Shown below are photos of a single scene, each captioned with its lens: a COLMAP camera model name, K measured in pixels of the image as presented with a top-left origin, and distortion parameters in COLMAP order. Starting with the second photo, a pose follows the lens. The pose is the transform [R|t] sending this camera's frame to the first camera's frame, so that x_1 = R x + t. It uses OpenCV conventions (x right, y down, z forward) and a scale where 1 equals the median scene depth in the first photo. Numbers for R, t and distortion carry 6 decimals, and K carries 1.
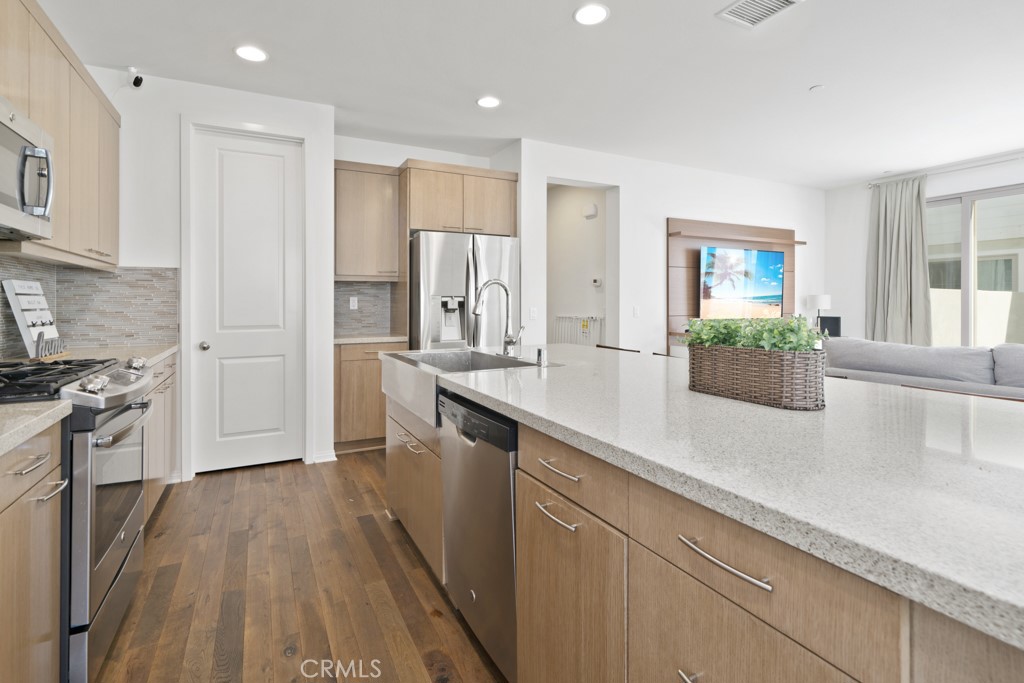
lens RADIAL K [[489.8, 0, 509.2], [0, 489.8, 302.4], [0, 0, 1]] dist [0.001649, 0.000460]
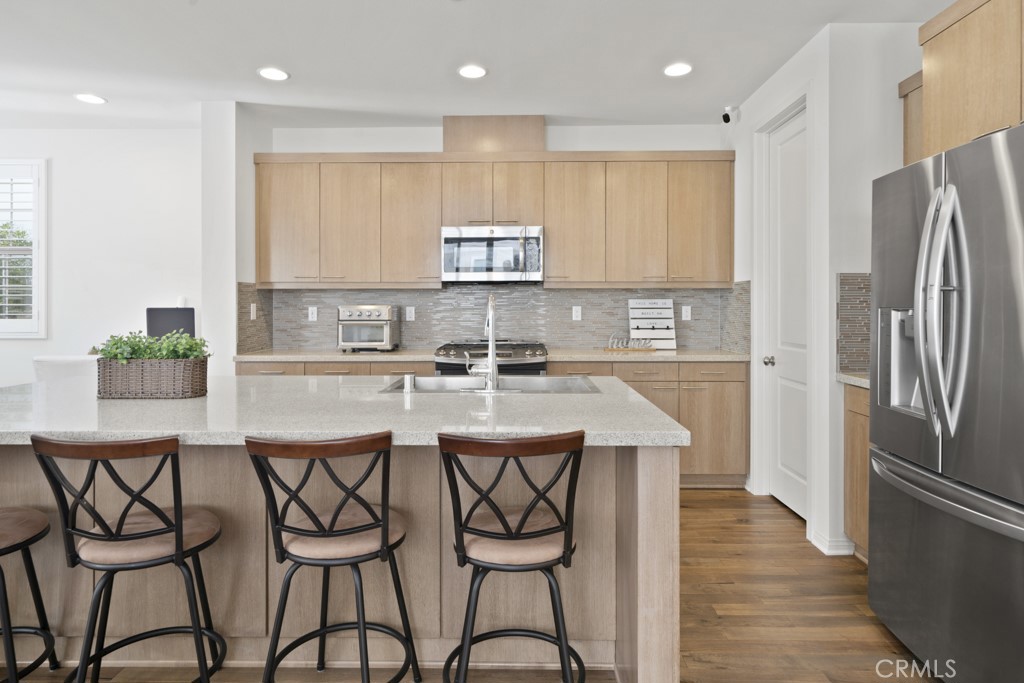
lens RADIAL K [[583.9, 0, 512.4], [0, 583.9, 307.1], [0, 0, 1]] dist [0.003793, 0.000166]
pose [[-0.470612, 0.004103, -0.882331, 0.546808], [0.002961, 0.999991, 0.003071, -0.017731], [0.882335, -0.001167, -0.470620, 0.995175]]
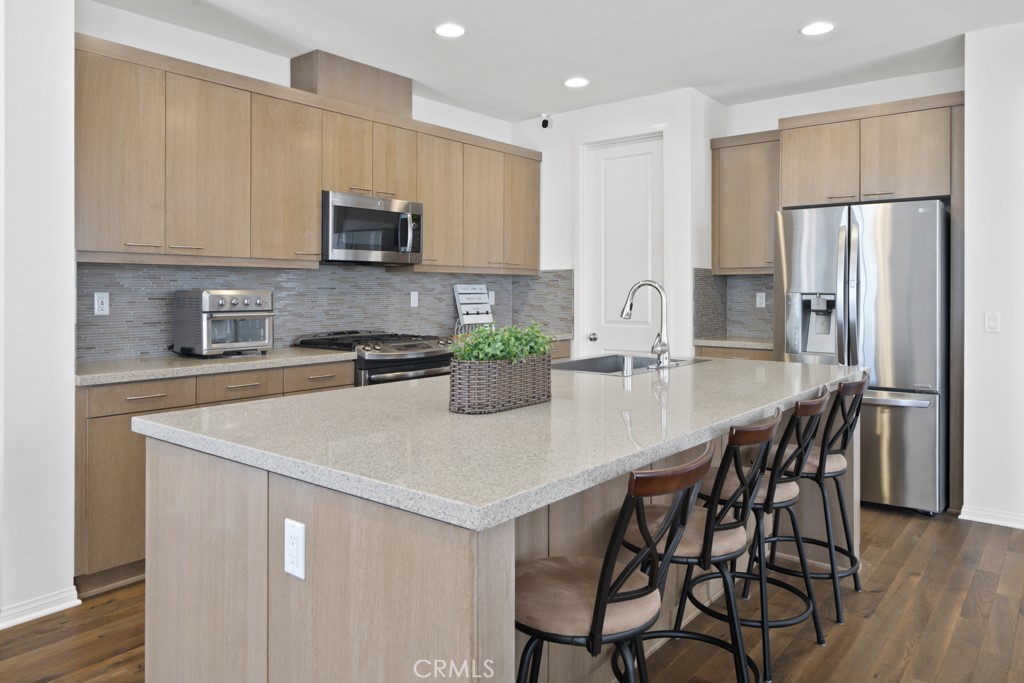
lens RADIAL K [[703.4, 0, 514.0], [0, 703.4, 291.5], [0, 0, 1]] dist [0.001492, 0.000207]
pose [[0.409275, 0.003737, -0.912404, 0.716230], [-0.000382, 0.999992, 0.003925, -0.020801], [0.912411, -0.001258, 0.409273, 0.154191]]
